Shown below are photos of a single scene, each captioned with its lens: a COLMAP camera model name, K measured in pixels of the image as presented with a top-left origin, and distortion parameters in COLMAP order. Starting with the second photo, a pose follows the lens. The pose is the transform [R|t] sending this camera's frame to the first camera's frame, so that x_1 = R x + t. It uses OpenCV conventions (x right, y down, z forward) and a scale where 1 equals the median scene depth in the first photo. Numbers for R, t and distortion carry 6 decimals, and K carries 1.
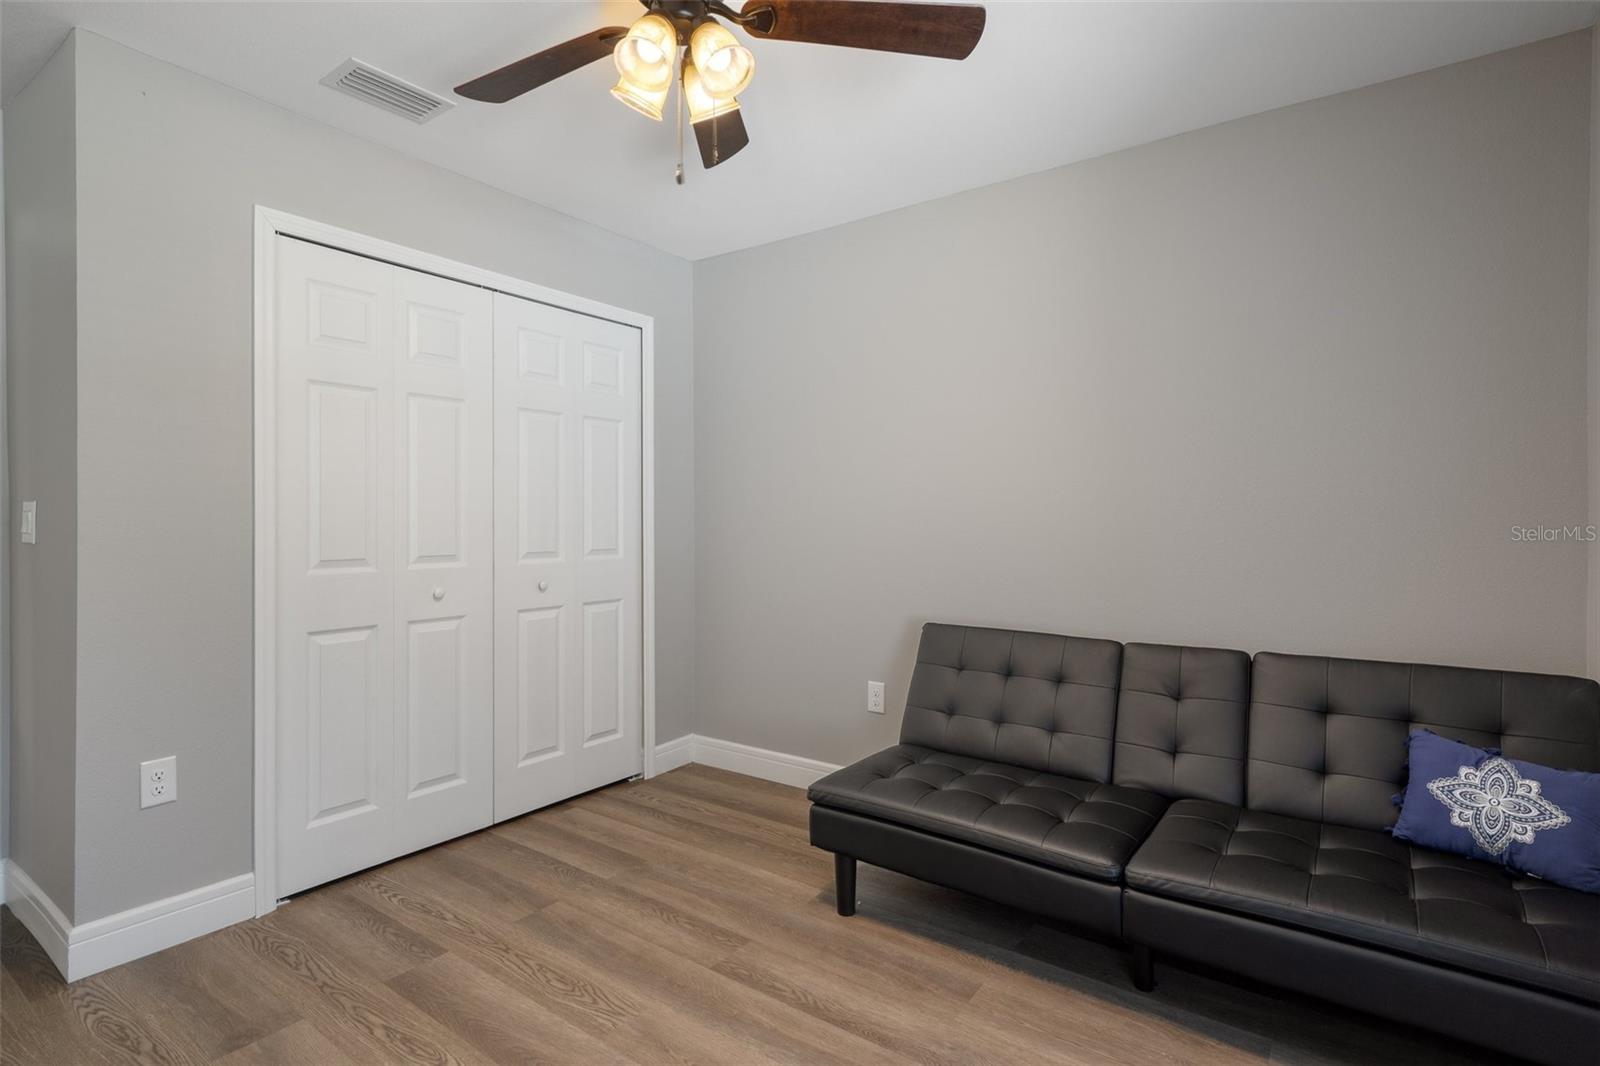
lens RADIAL K [[798.4, 0, 789.3], [0, 798.4, 528.9], [0, 0, 1]] dist [-0.002815, -0.001416]
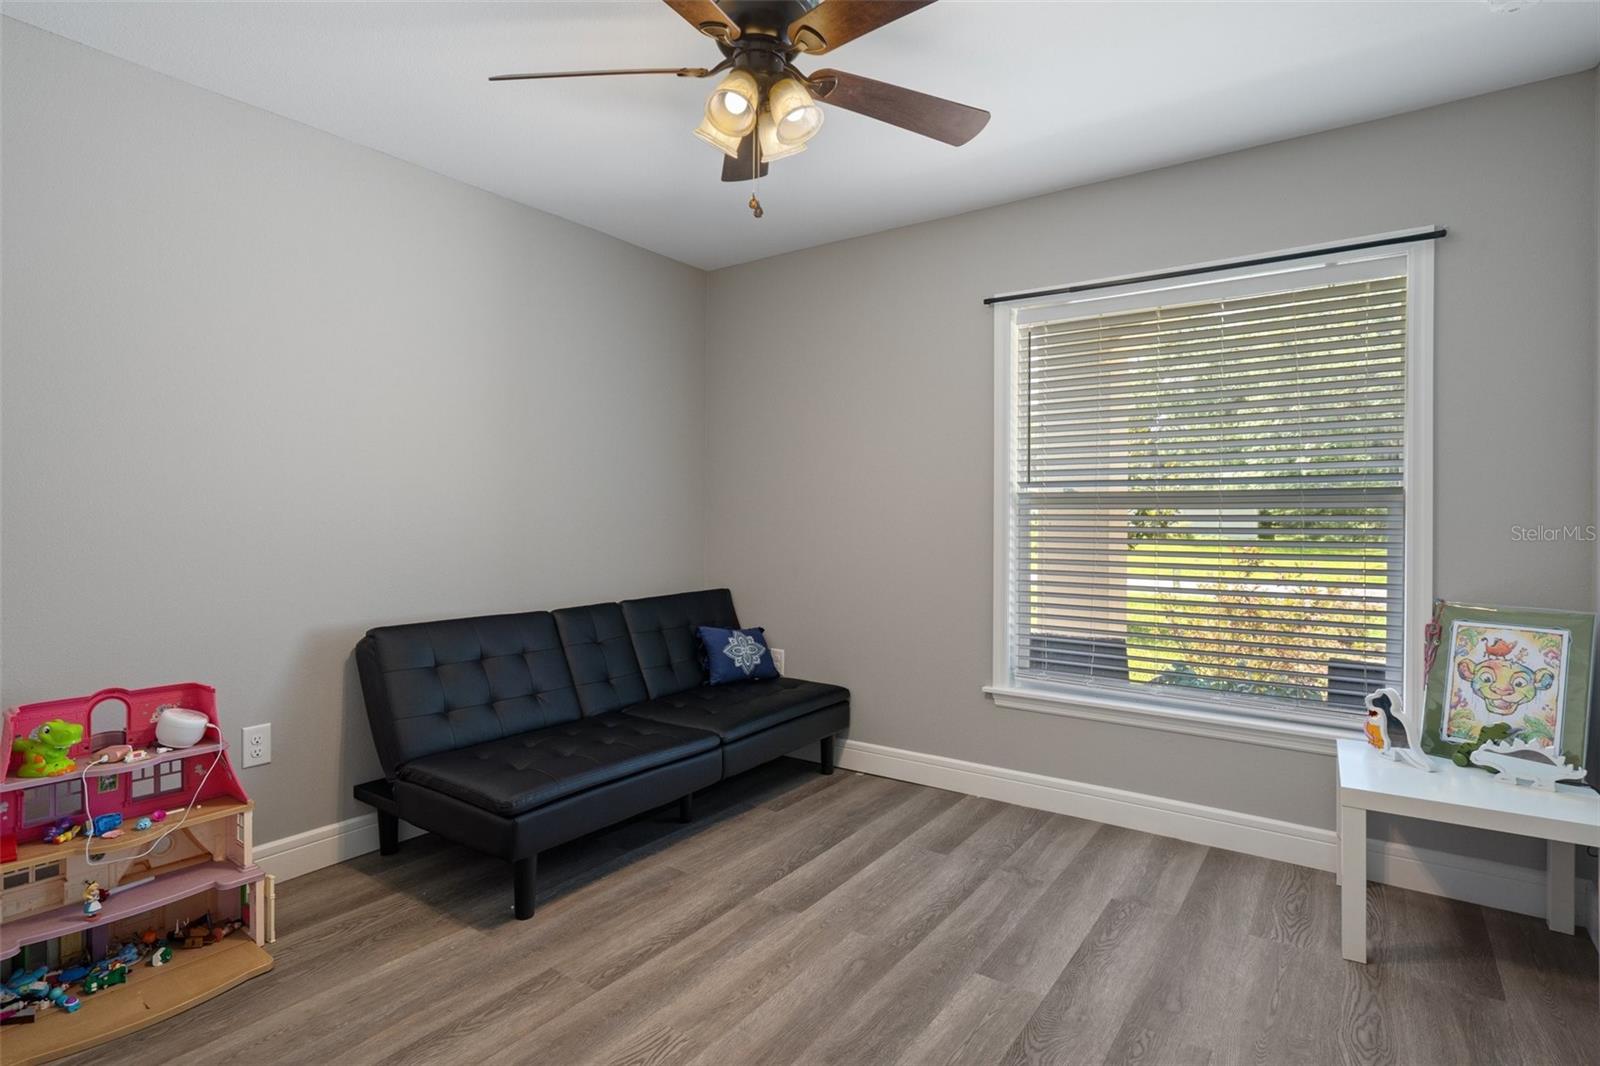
lens RADIAL K [[814.4, 0, 801.2], [0, 814.4, 529.3], [0, 0, 1]] dist [-0.001530, -0.000246]
pose [[-0.021806, -0.021723, 0.999526, -1.045518], [0.010248, 0.999707, 0.021950, -0.012310], [-0.999710, 0.010721, -0.021577, 0.768271]]
